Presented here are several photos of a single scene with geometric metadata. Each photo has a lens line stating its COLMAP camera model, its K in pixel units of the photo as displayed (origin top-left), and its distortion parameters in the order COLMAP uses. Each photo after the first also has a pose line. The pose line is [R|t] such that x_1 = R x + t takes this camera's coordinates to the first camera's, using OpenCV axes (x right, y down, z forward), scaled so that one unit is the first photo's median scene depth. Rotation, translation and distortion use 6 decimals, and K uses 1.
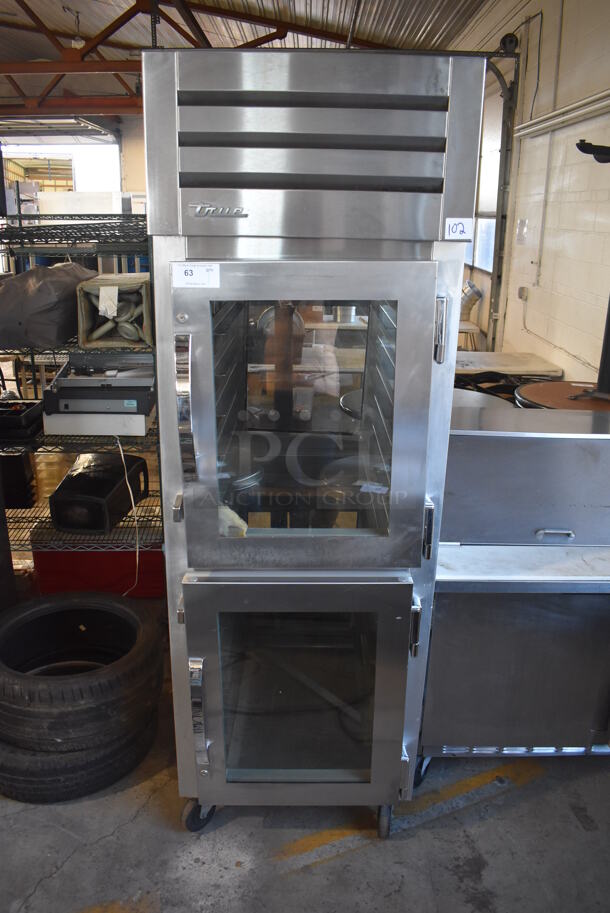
lens RADIAL K [[706.7, 0, 306.6], [0, 706.7, 454.2], [0, 0, 1]] dist [-0.079115, 0.003849]
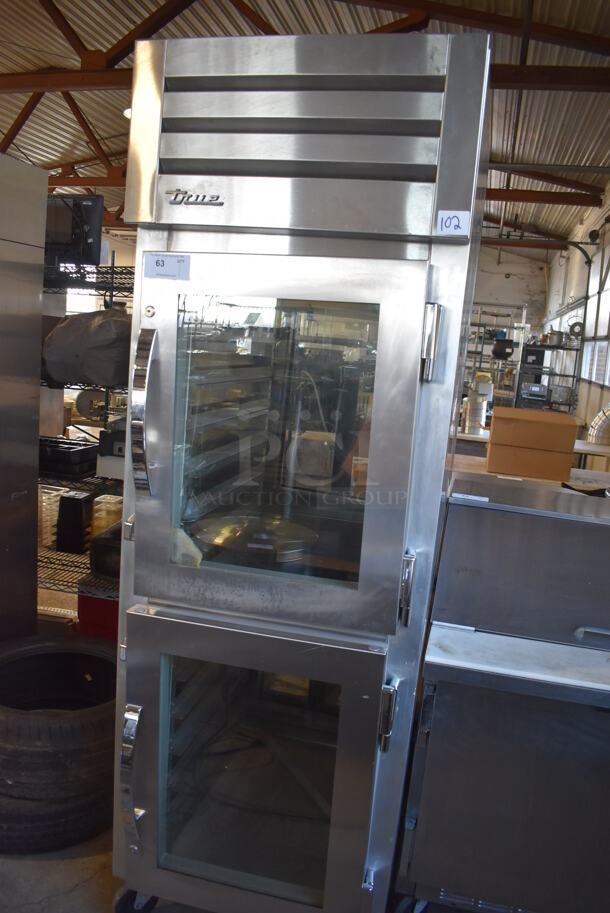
lens RADIAL K [[706.7, 0, 305.4], [0, 706.7, 457.8], [0, 0, 1]] dist [-0.079115, 0.003849]
pose [[0.969282, 0.098935, -0.225174, 0.187412], [-0.135768, 0.978628, -0.154445, 0.083206], [0.205082, 0.180272, 0.962000, 0.134770]]
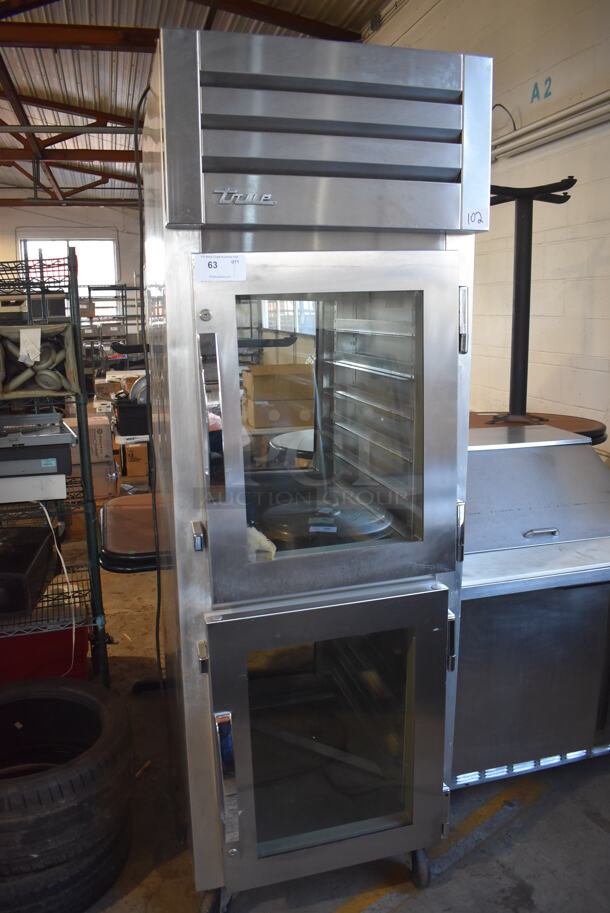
lens RADIAL K [[706.7, 0, 289.7], [0, 706.7, 460.4], [0, 0, 1]] dist [-0.079115, 0.003849]
pose [[0.965690, -0.083960, 0.245751, -0.232395], [0.113850, 0.987385, -0.110042, 0.077360], [-0.233411, 0.134245, 0.963067, 0.092706]]
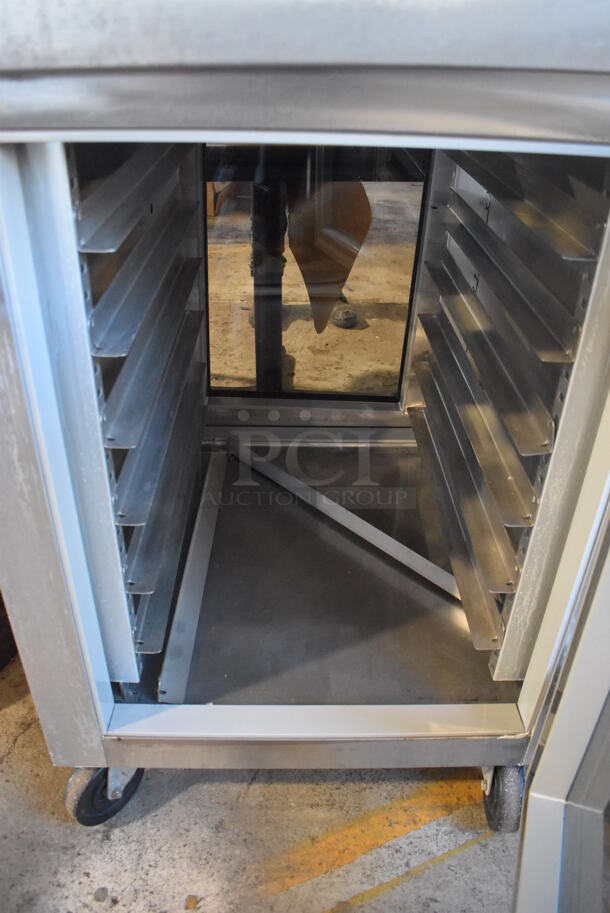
lens RADIAL K [[706.7, 0, 301.8], [0, 706.7, 459.0], [0, 0, 1]] dist [-0.079115, 0.003849]
pose [[0.999813, -0.009831, 0.016655, -0.030245], [0.005679, 0.972434, 0.233108, 0.200713], [-0.018487, -0.232970, 0.972308, 0.605417]]
